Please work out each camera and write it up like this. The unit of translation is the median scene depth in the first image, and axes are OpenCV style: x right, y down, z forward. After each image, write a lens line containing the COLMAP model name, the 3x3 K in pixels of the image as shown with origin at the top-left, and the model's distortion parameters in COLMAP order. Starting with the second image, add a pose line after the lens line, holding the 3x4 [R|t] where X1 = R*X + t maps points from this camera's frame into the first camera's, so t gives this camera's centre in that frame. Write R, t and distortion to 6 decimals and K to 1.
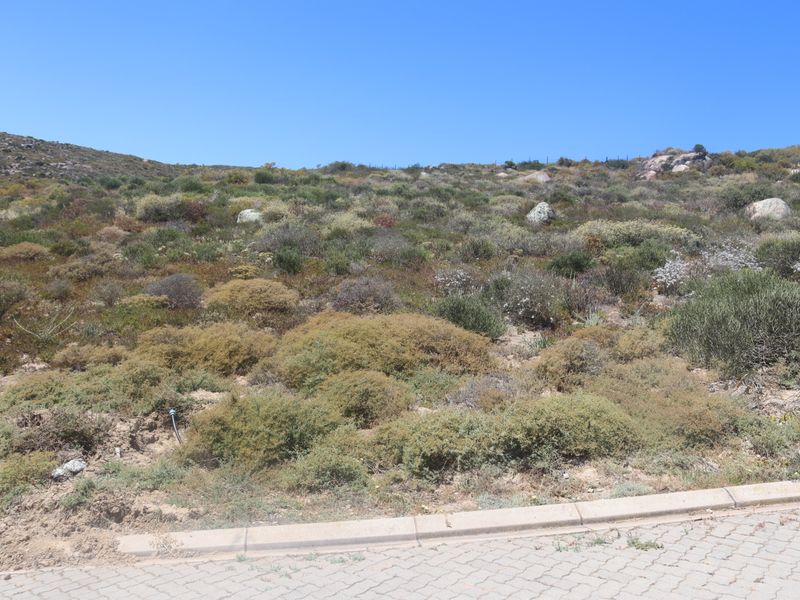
lens RADIAL K [[760.8, 0, 405.1], [0, 760.8, 300.6], [0, 0, 1]] dist [-0.160123, 0.167371]
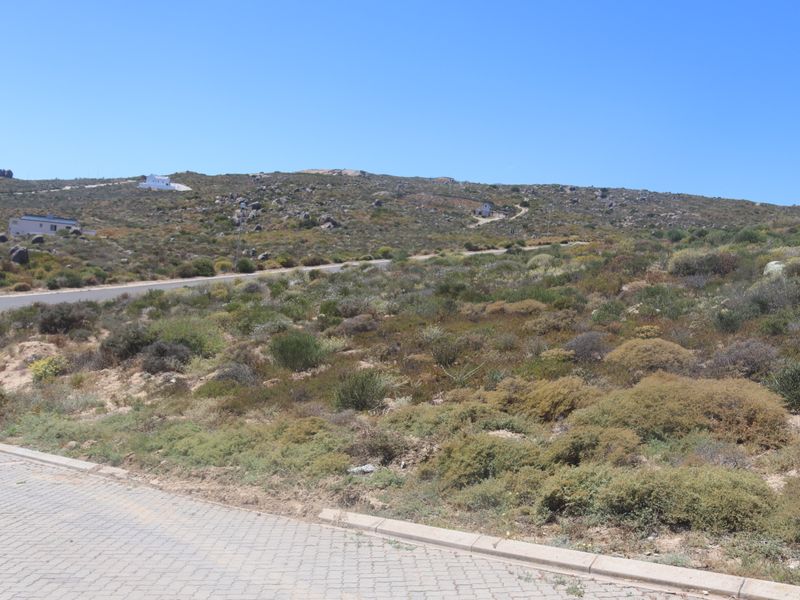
lens RADIAL K [[760.8, 0, 405.1], [0, 760.8, 300.6], [0, 0, 1]] dist [-0.160123, 0.167371]
pose [[0.707224, -0.003231, -0.706982, 0.201159], [-0.040124, 0.998194, -0.044699, -0.013424], [0.705850, 0.059979, 0.705817, -0.008413]]
